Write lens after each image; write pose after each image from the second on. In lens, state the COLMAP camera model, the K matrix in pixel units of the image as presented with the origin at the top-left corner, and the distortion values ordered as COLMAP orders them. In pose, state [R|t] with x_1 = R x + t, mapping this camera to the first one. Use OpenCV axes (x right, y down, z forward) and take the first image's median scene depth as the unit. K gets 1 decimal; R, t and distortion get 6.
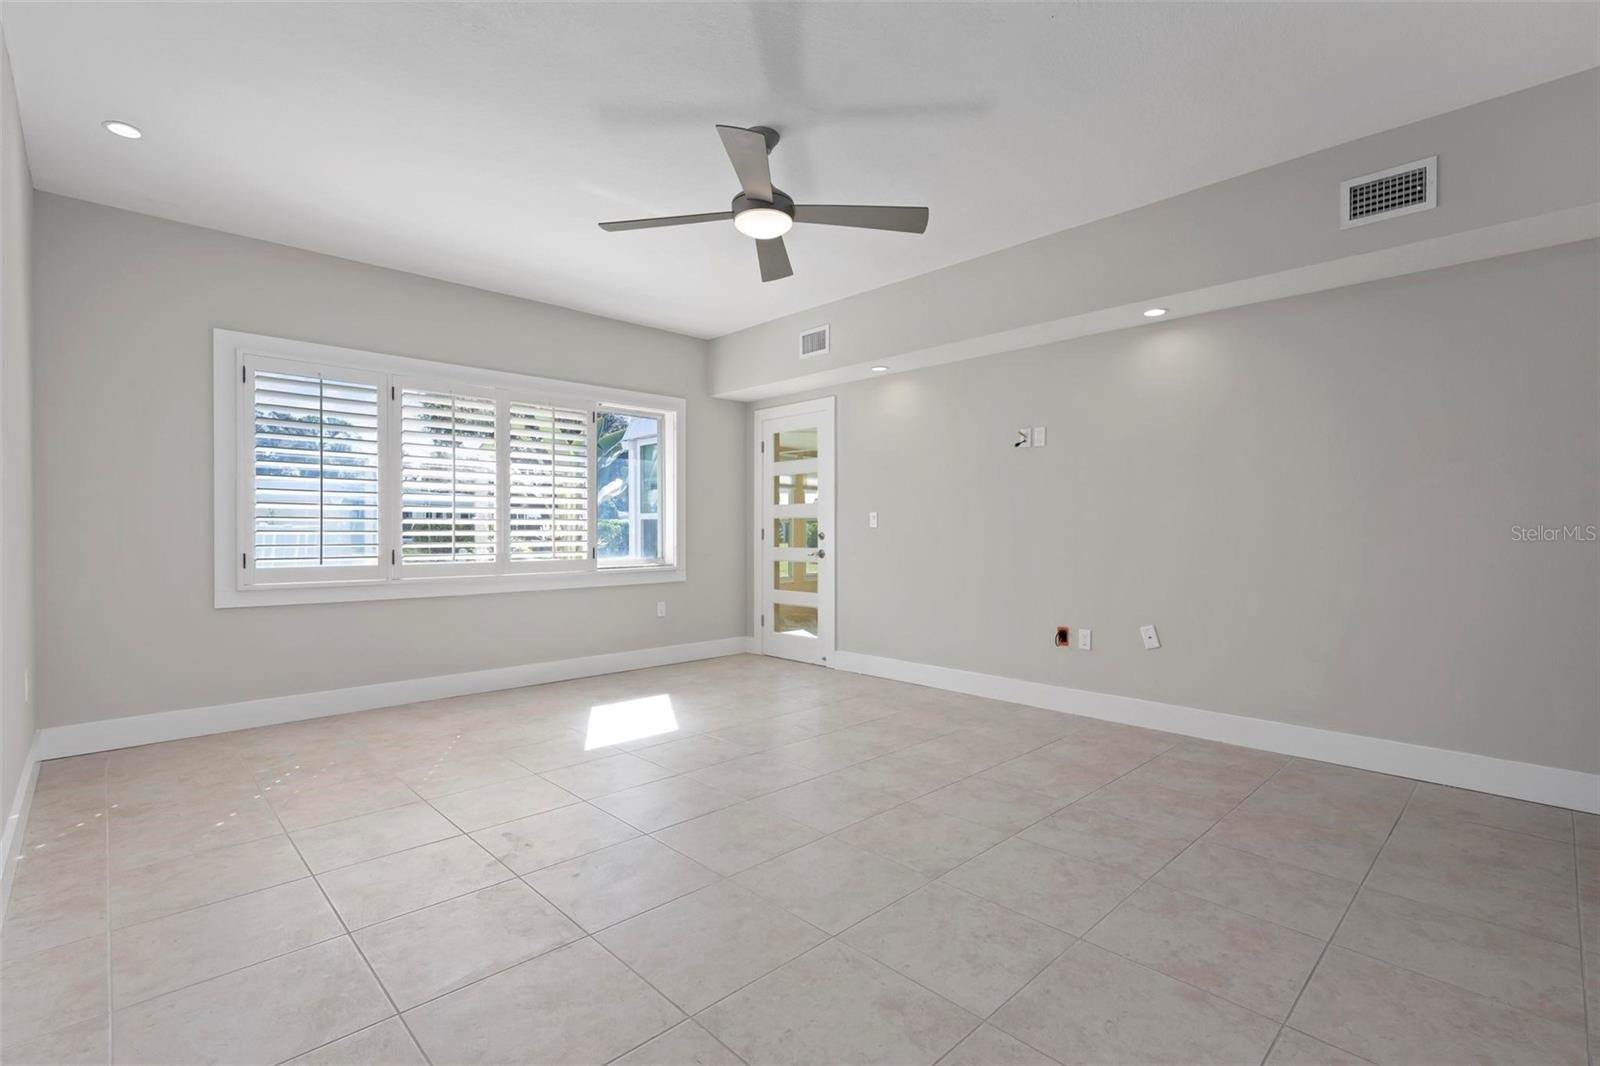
lens RADIAL K [[727.1, 0, 803.6], [0, 727.1, 535.8], [0, 0, 1]] dist [-0.000635, 0.000263]
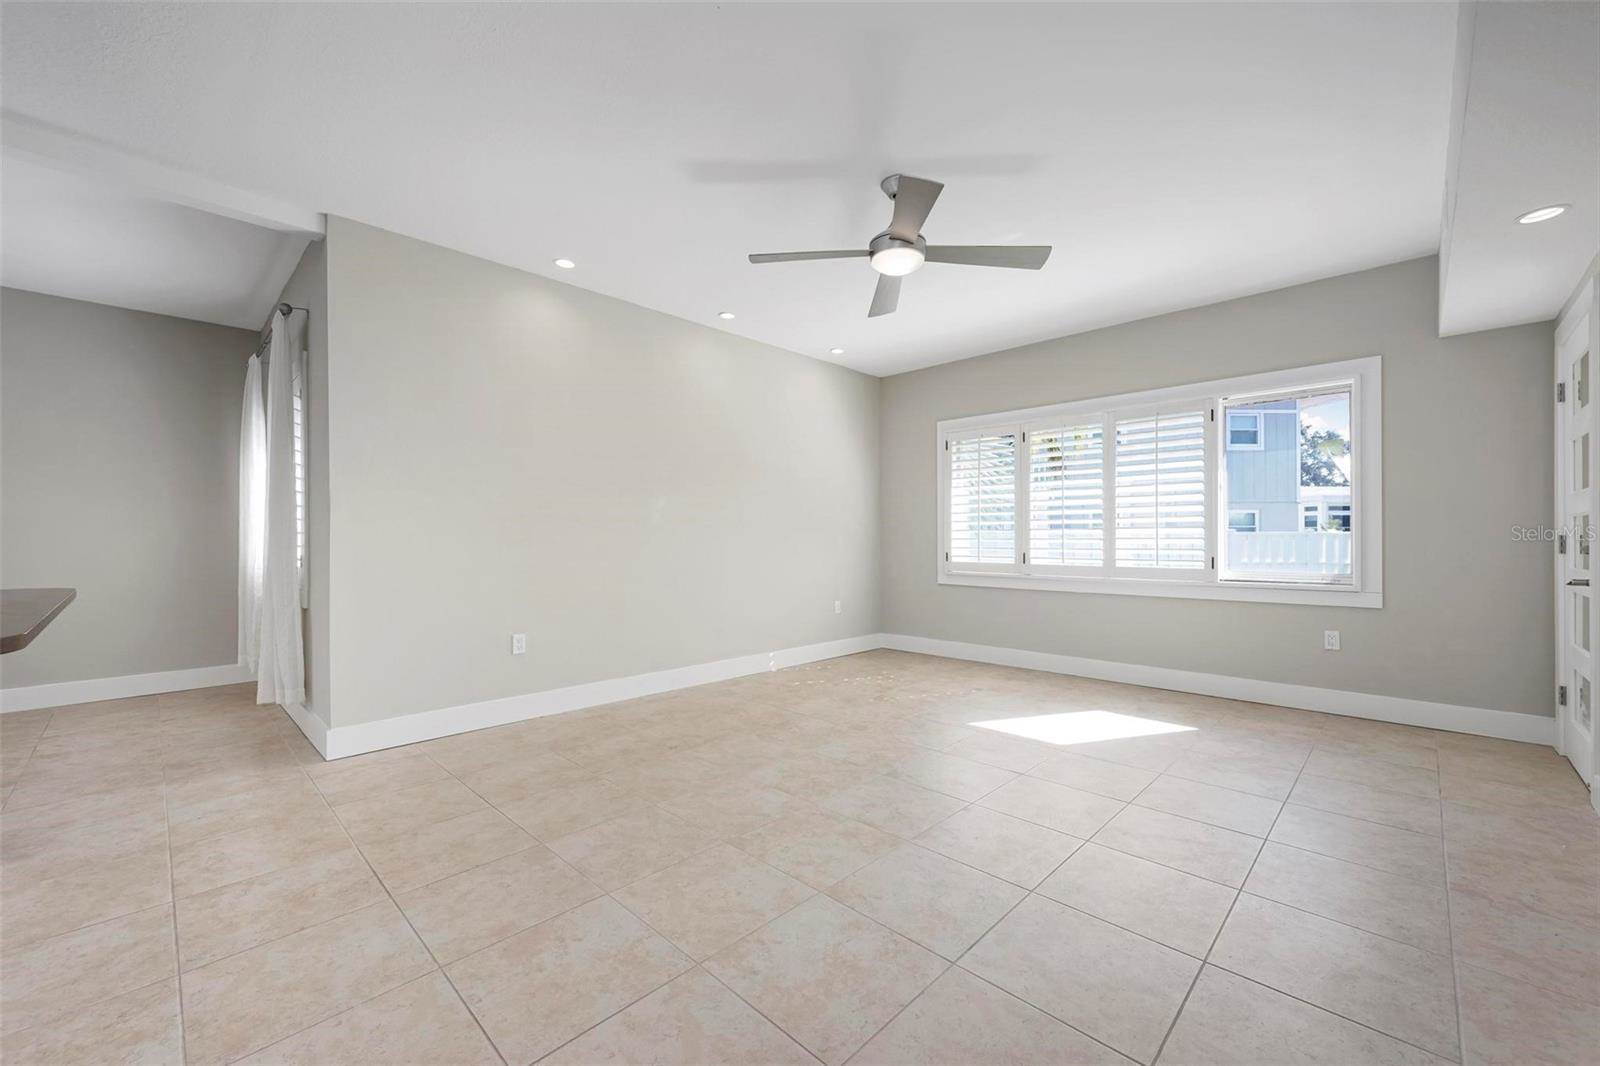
lens RADIAL K [[634.0, 0, 799.2], [0, 634.0, 535.6], [0, 0, 1]] dist [0.001940, 0.000219]
pose [[0.028269, -0.004695, -0.999589, 0.594018], [-0.004651, 0.999978, -0.004828, -0.004869], [0.999590, 0.004786, 0.028246, 0.540624]]
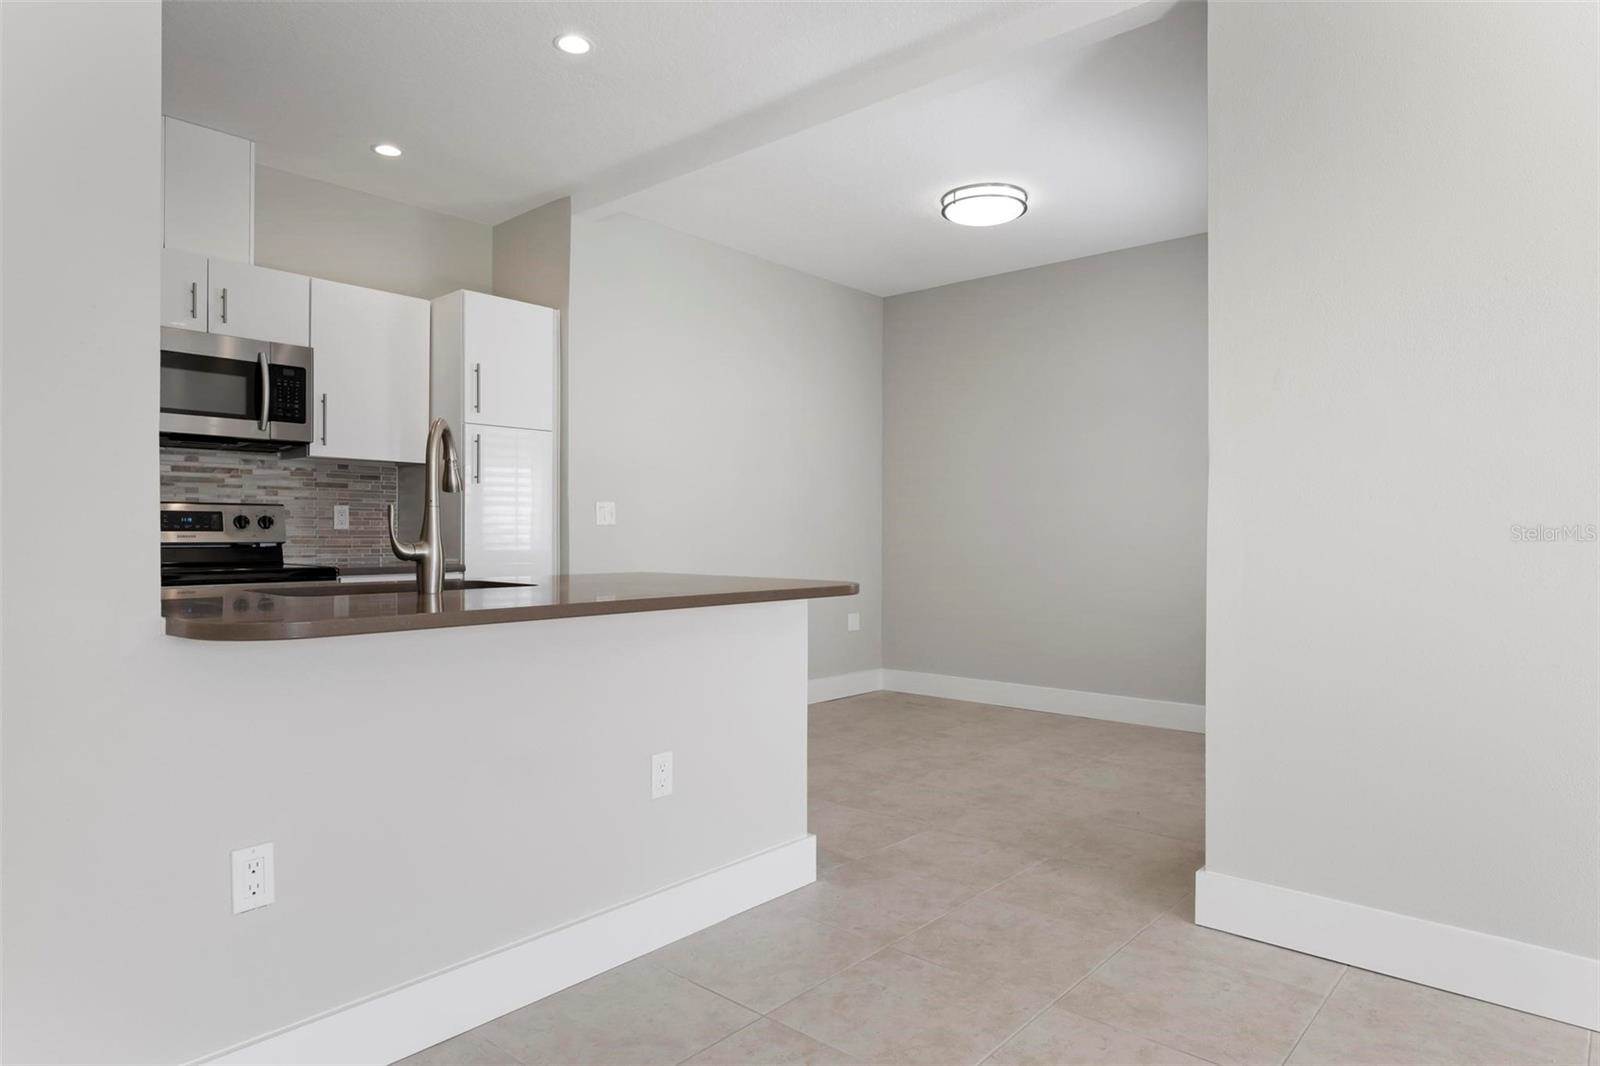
lens RADIAL K [[939.6, 0, 807.2], [0, 939.6, 534.3], [0, 0, 1]] dist [-0.001829, -0.000871]
pose [[-0.996654, -0.003370, -0.081667, 0.174245], [-0.003957, 0.999967, 0.007033, -0.000474], [0.081641, 0.007333, -0.996635, 0.594722]]
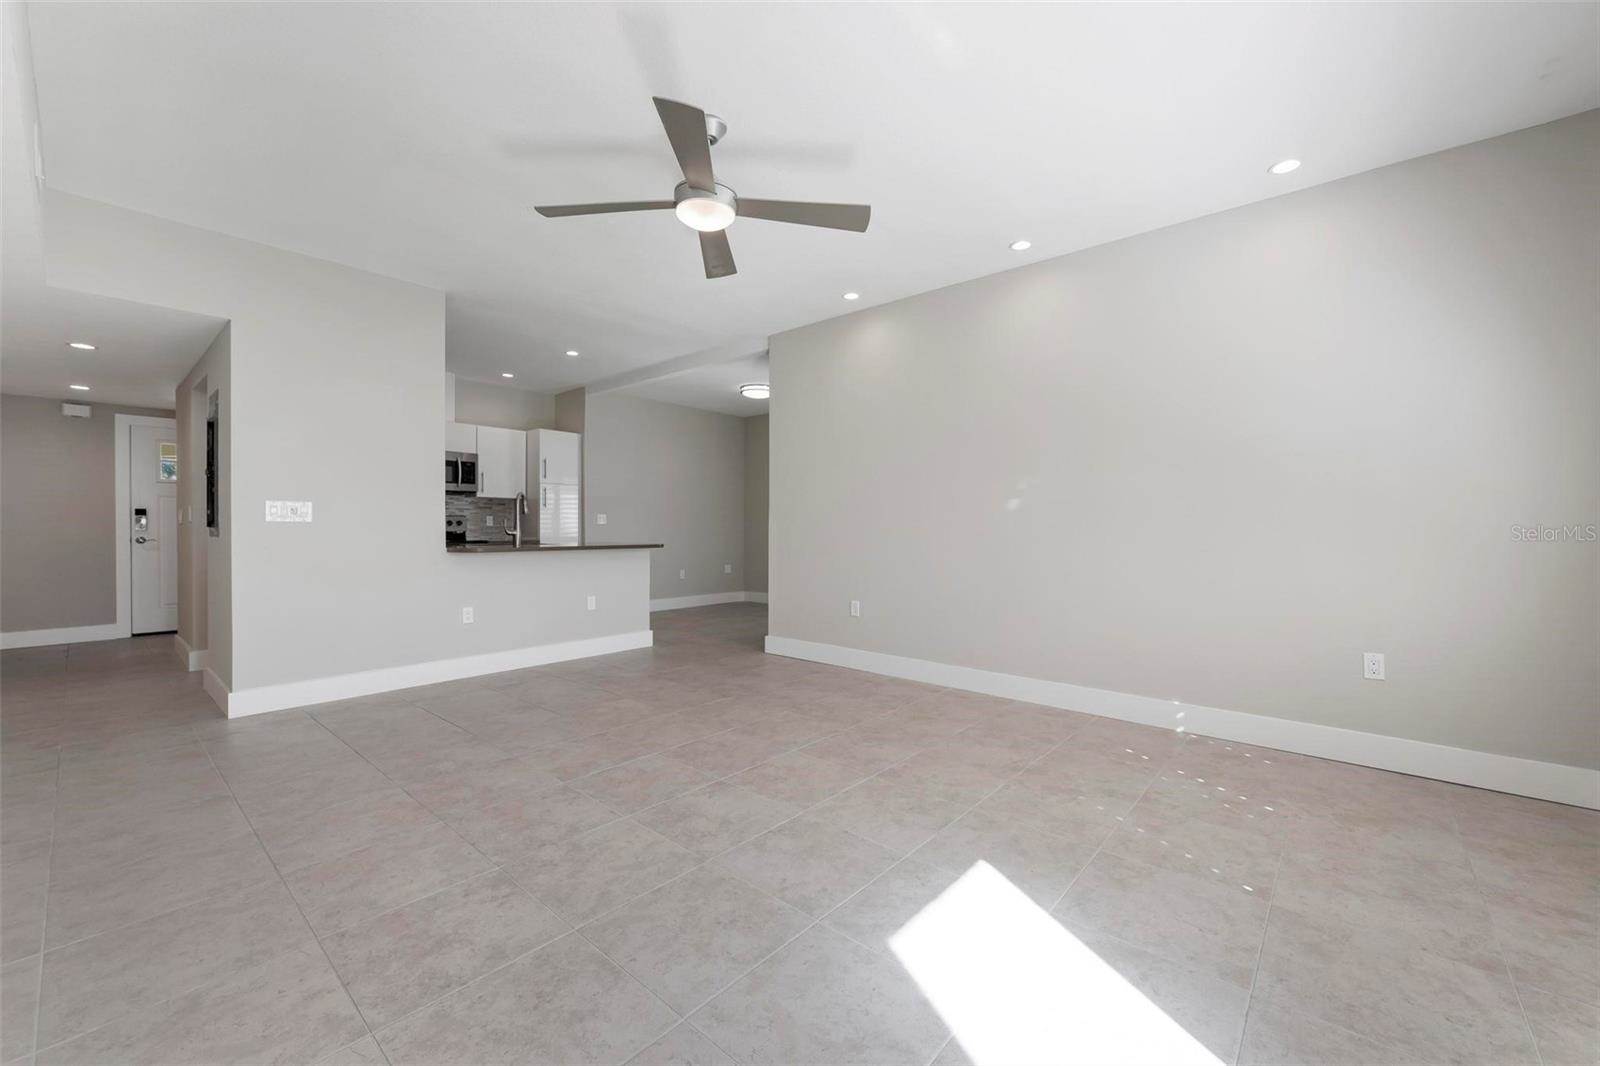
lens RADIAL K [[632.0, 0, 806.7], [0, 632.0, 533.6], [0, 0, 1]] dist [0.001290, 0.000100]
pose [[-0.996136, -0.002988, -0.087775, -0.078429], [-0.004280, 0.999885, 0.014539, -0.004194], [0.087721, 0.014858, -0.996034, 1.237173]]
